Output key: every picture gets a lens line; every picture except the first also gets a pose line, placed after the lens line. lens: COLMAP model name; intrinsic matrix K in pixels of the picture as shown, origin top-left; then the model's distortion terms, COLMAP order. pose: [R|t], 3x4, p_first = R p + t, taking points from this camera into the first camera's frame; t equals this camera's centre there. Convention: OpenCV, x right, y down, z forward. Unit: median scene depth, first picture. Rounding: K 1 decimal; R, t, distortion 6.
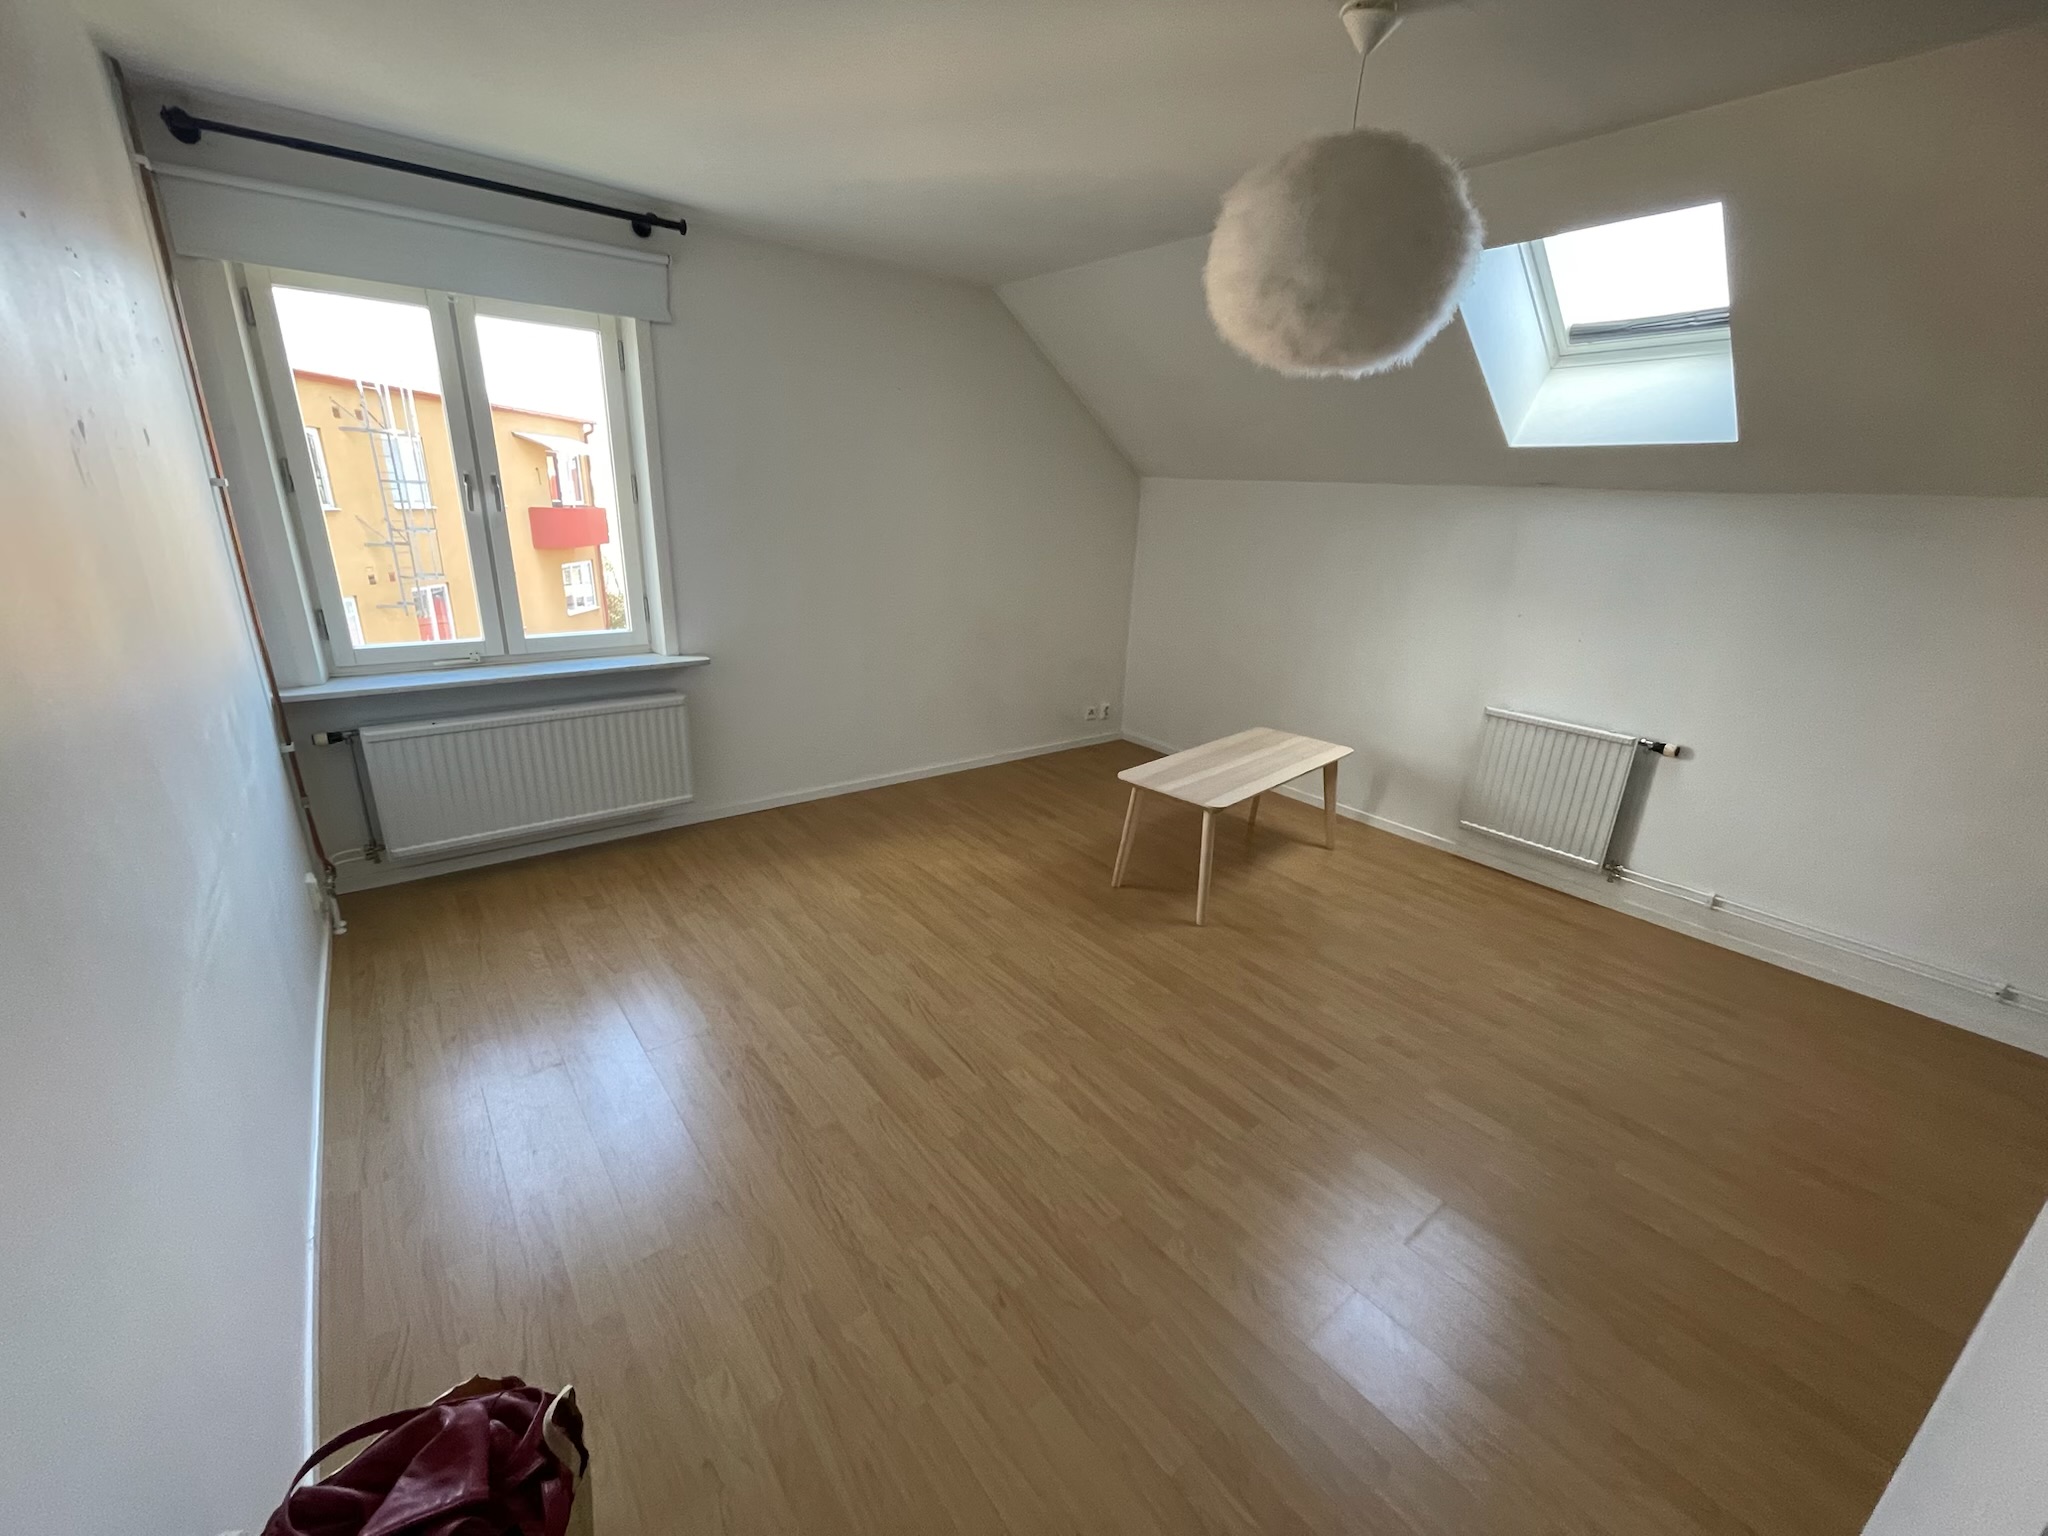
lens RADIAL K [[818.3, 0, 1022.1], [0, 818.3, 779.6], [0, 0, 1]] dist [-0.001189, -0.000047]
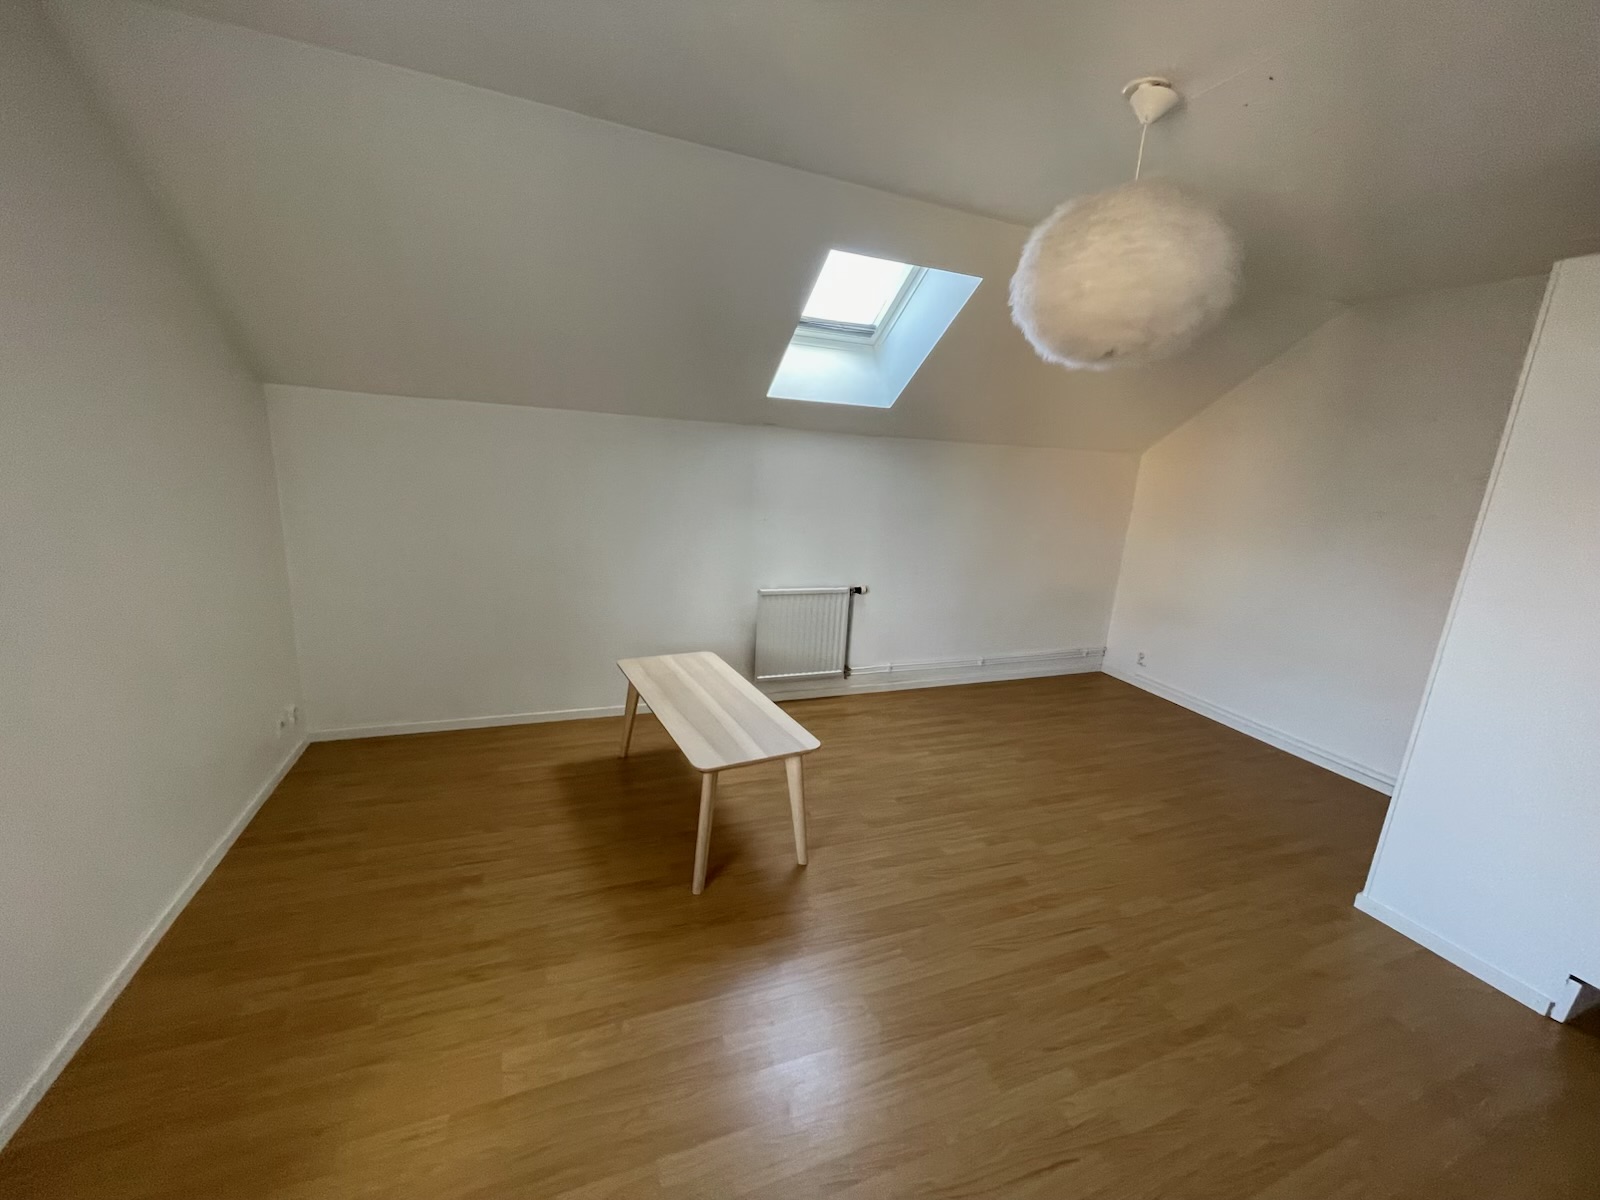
lens RADIAL K [[650.7, 0, 805.6], [0, 650.7, 603.0], [0, 0, 1]] dist [-0.002026, -0.000020]
pose [[0.278303, -0.245703, 0.928535, -0.411265], [0.258947, 0.950126, 0.173803, -0.244939], [-0.924929, 0.192072, 0.328047, 0.629465]]
